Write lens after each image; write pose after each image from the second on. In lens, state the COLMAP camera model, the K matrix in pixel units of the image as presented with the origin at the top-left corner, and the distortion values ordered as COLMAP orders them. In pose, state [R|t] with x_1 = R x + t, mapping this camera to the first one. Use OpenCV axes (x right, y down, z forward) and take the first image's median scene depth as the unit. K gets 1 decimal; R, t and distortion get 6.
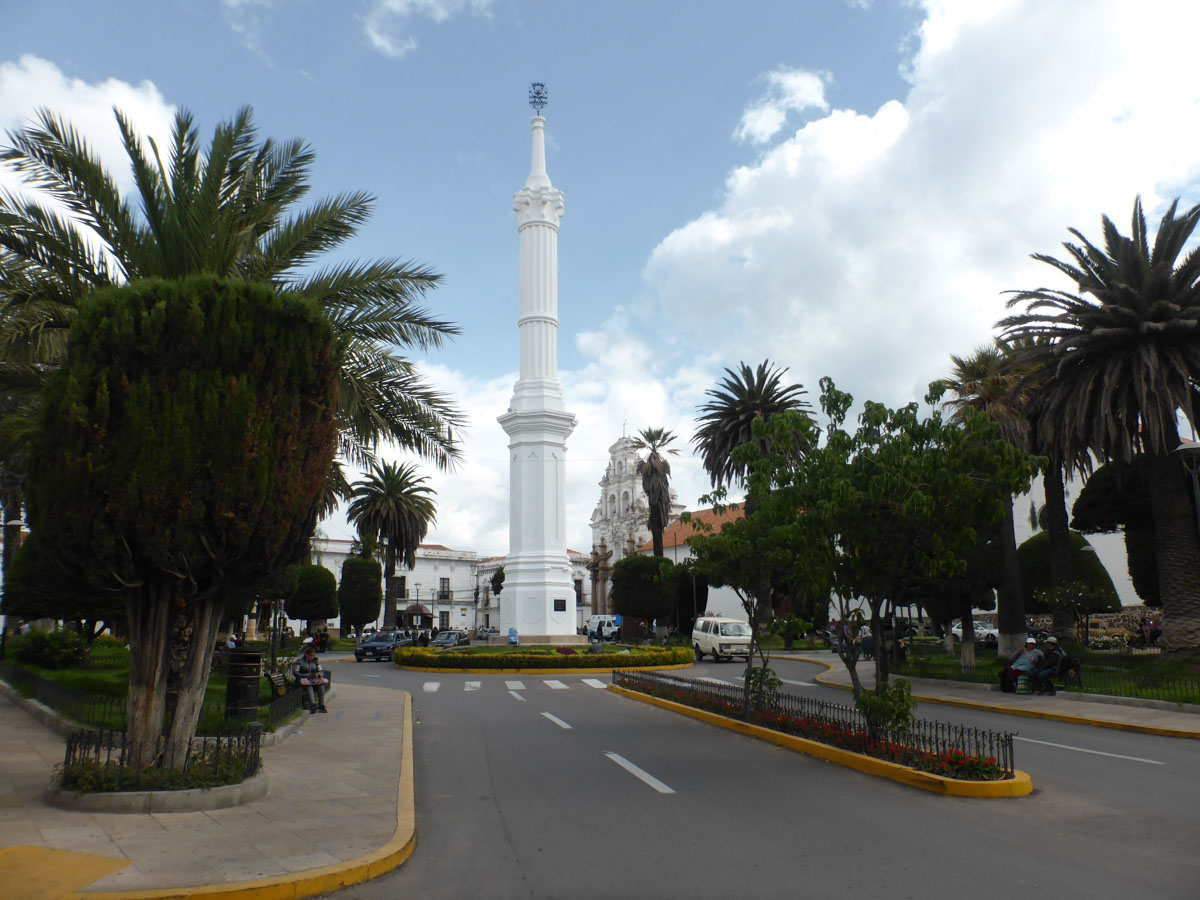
lens RADIAL K [[979.4, 0, 600.0], [0, 979.4, 450.0], [0, 0, 1]] dist [0.004424, 0.000949]
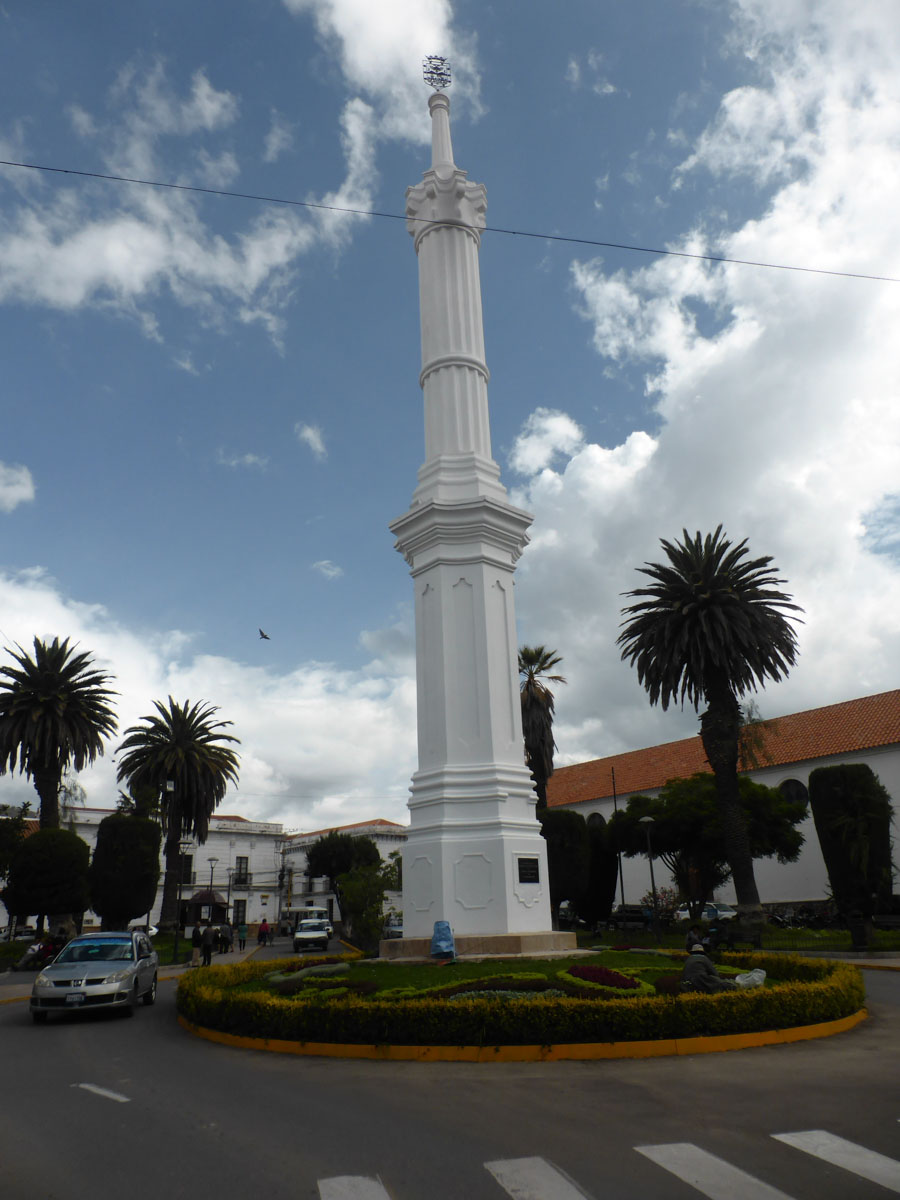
lens RADIAL K [[877.5, 0, 469.6], [0, 877.5, 632.2], [0, 0, 1]] dist [0.031475, 0.006359]
pose [[0.994328, 0.009908, 0.105891, -0.065280], [0.003949, 0.991525, -0.129857, 0.053292], [-0.106280, 0.129538, 0.985862, 0.303315]]
